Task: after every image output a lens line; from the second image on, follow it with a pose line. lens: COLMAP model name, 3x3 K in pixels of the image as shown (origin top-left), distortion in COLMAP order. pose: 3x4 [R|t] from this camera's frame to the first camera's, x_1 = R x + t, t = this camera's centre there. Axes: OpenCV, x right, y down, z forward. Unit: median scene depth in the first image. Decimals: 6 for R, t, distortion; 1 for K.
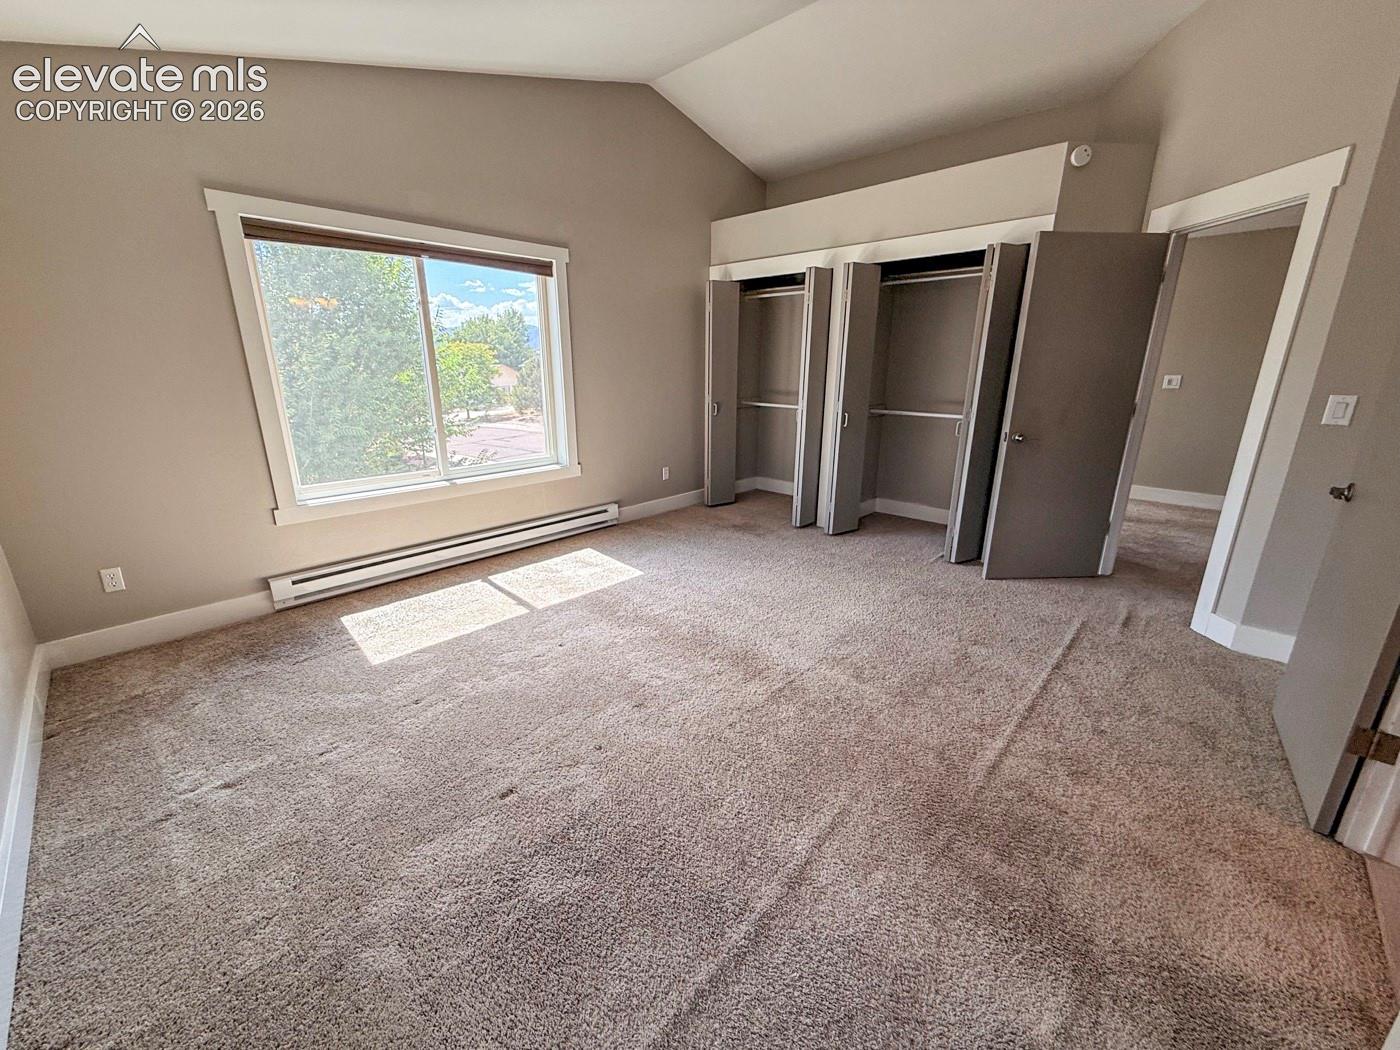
lens RADIAL K [[562.8, 0, 697.5], [0, 562.8, 525.9], [0, 0, 1]] dist [0.000246, -0.000422]
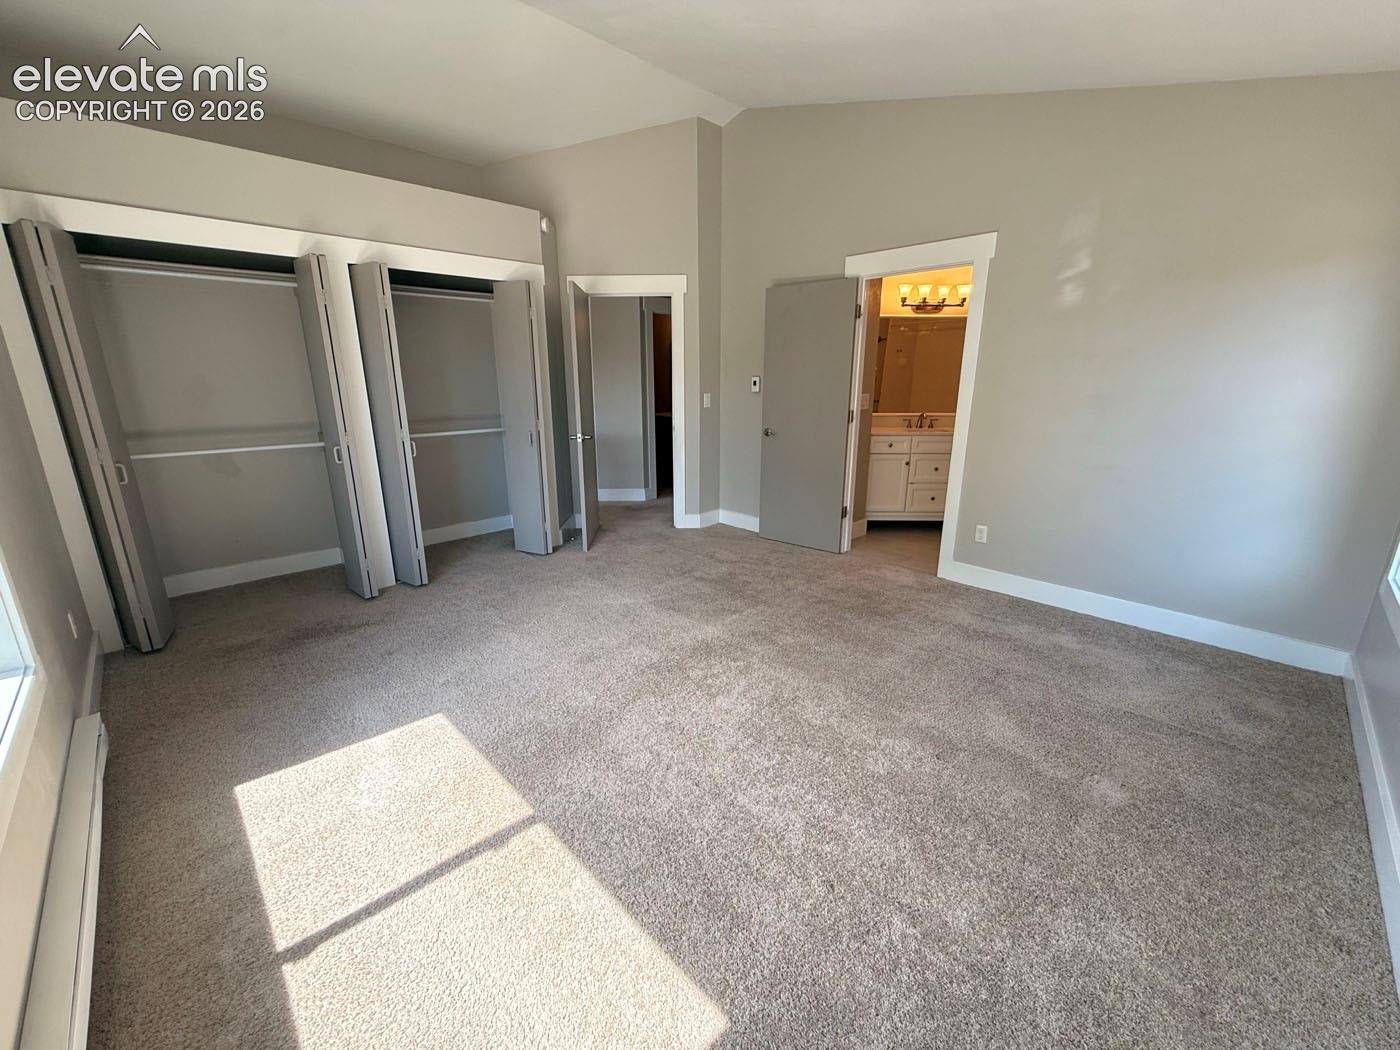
lens RADIAL K [[562.8, 0, 697.5], [0, 562.8, 524.5], [0, 0, 1]] dist [0.000246, -0.000422]
pose [[0.026134, -0.258043, 0.965780, -0.797243], [0.286133, 0.927619, 0.240104, -0.226544], [-0.957833, 0.270067, 0.098077, 0.743647]]
